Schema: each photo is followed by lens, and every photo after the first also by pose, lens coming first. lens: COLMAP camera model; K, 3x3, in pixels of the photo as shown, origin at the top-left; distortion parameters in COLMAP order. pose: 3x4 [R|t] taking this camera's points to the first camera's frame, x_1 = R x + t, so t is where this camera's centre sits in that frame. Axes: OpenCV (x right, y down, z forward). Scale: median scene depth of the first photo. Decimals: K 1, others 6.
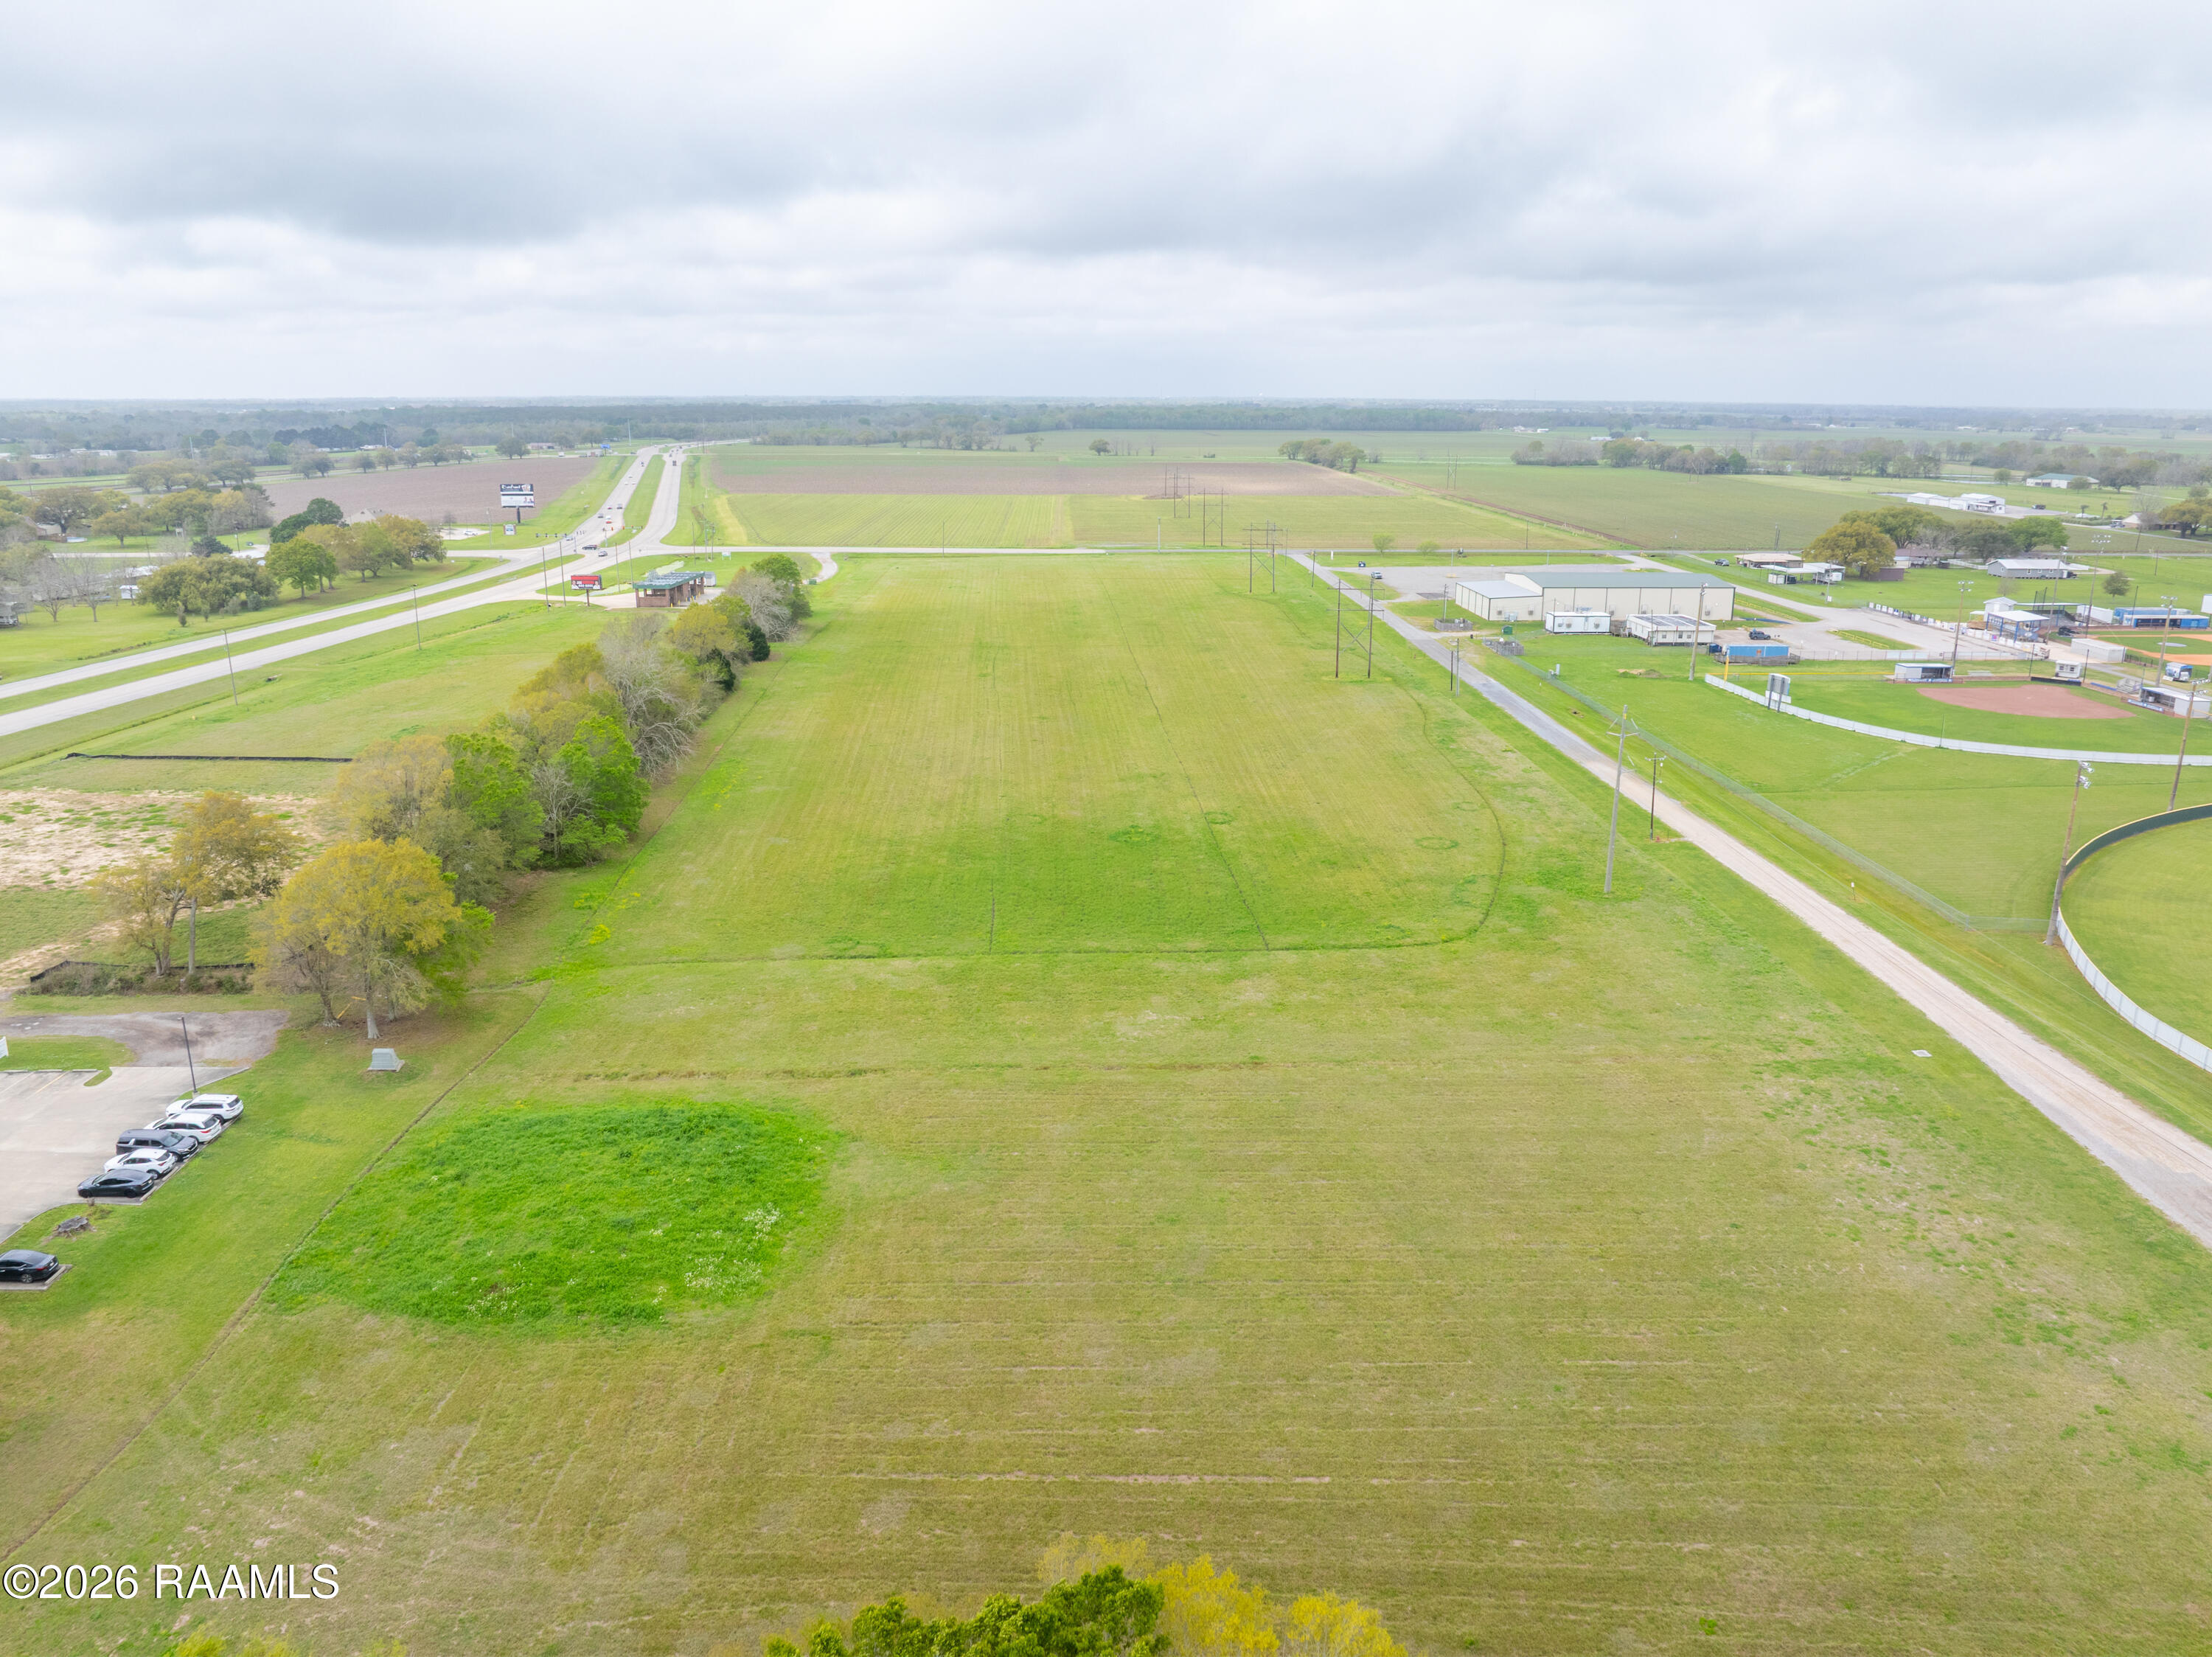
lens RADIAL K [[1579.2, 0, 1138.5], [0, 1579.2, 831.5], [0, 0, 1]] dist [-0.039756, -0.003293]
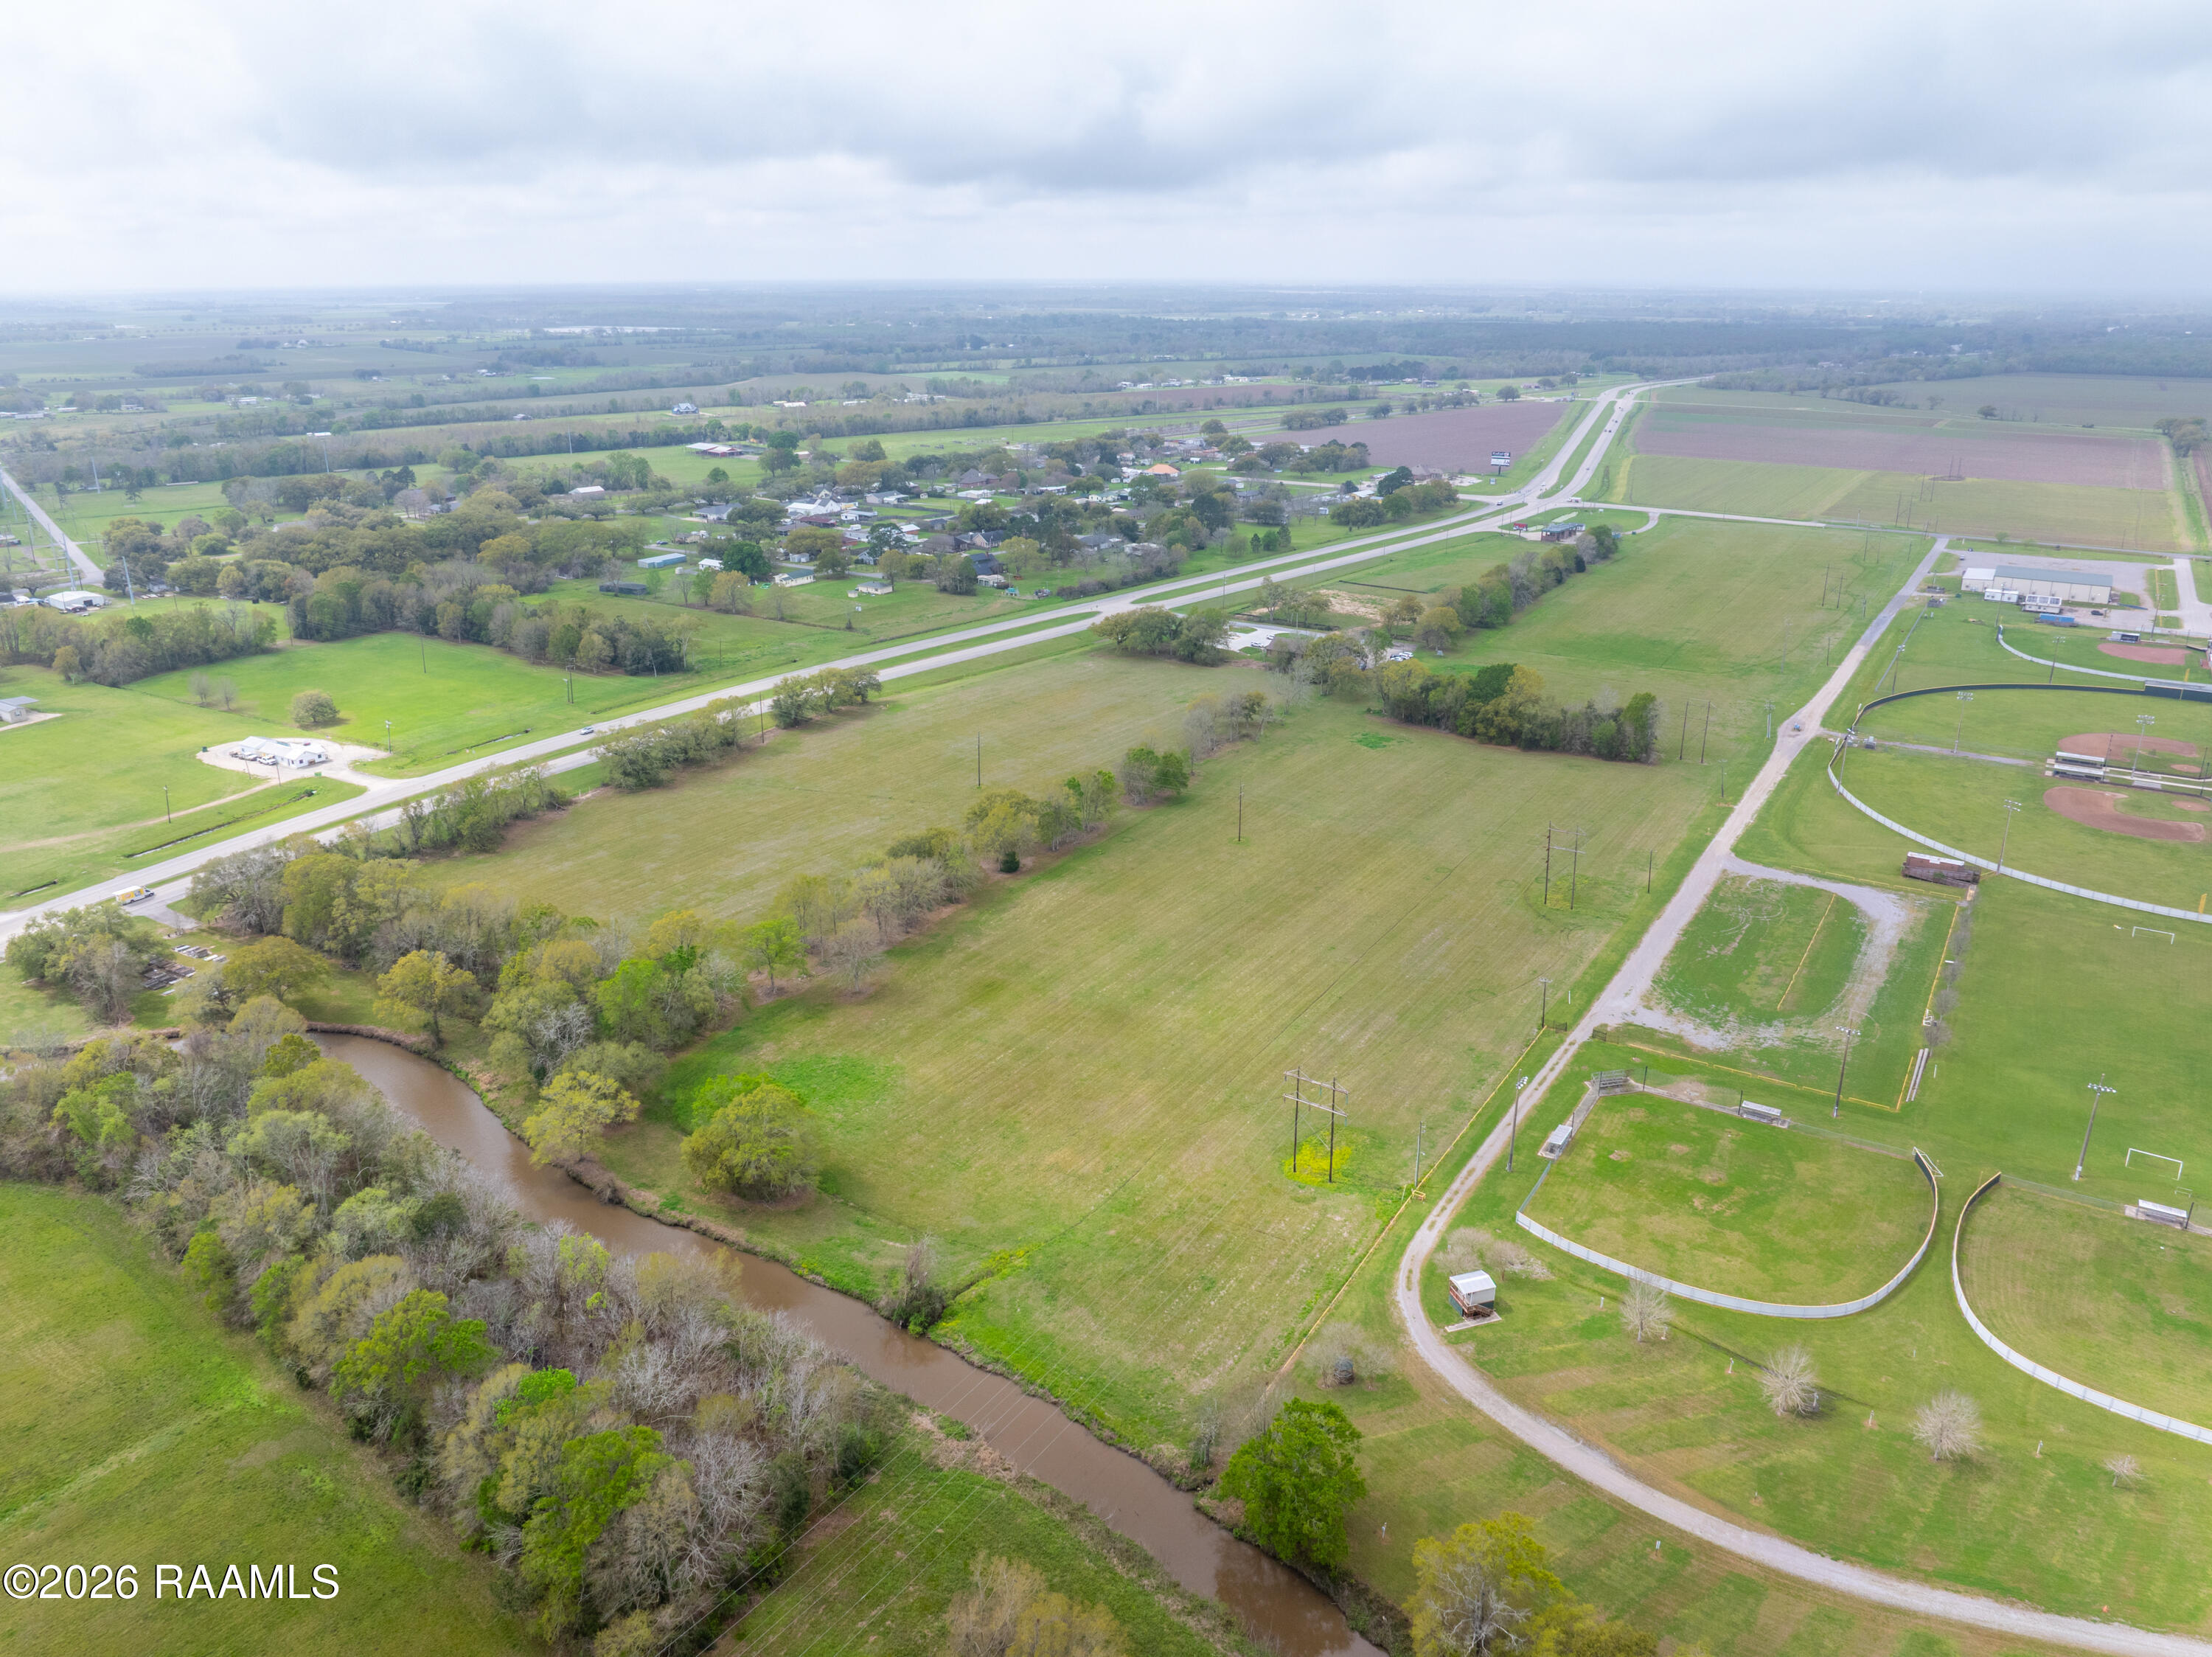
lens RADIAL K [[1549.6, 0, 1106.0], [0, 1549.6, 828.5], [0, 0, 1]] dist [-0.030357, 0.004789]
pose [[0.814100, 0.189437, -0.548958, 0.325684], [-0.149207, 0.981796, 0.117529, 0.064240], [0.561230, -0.013772, 0.827545, -0.822985]]
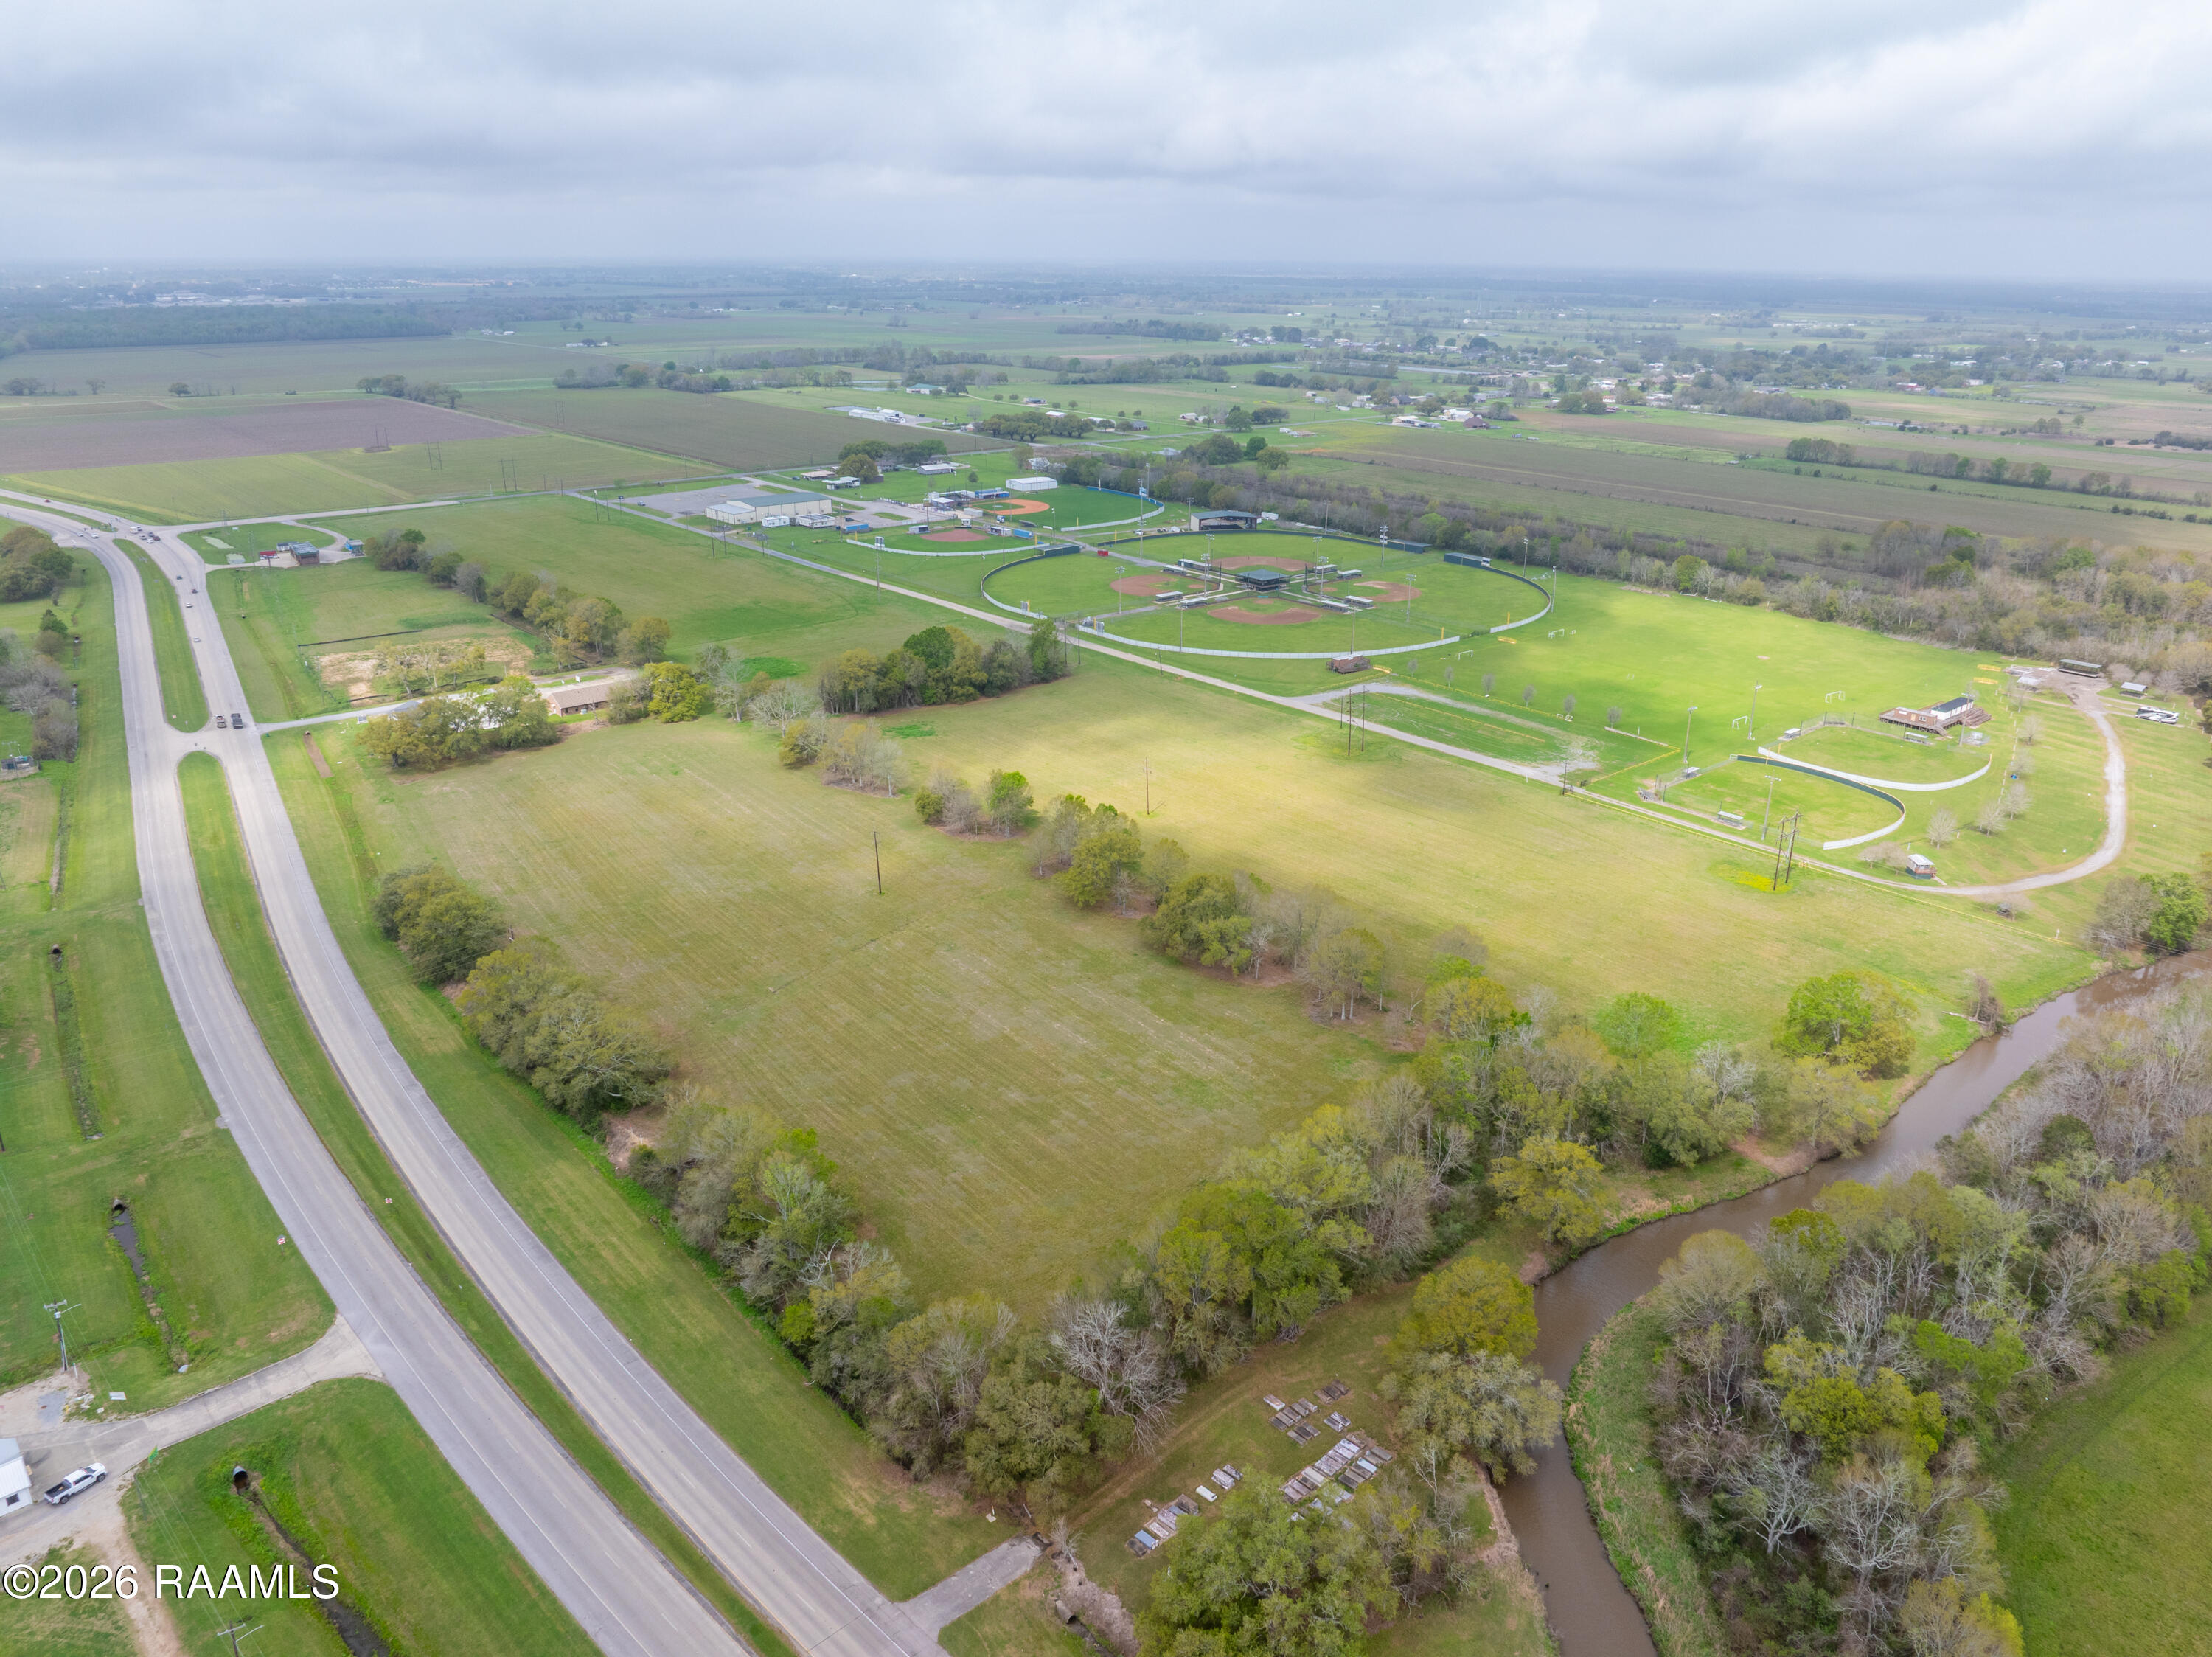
lens RADIAL K [[1549.6, 0, 1106.0], [0, 1549.6, 828.5], [0, 0, 1]] dist [-0.030357, 0.004789]
pose [[0.792965, -0.213837, 0.570509, -0.502528], [0.160209, 0.976615, 0.143373, 0.040882], [-0.587827, -0.022289, 0.808680, -0.779661]]
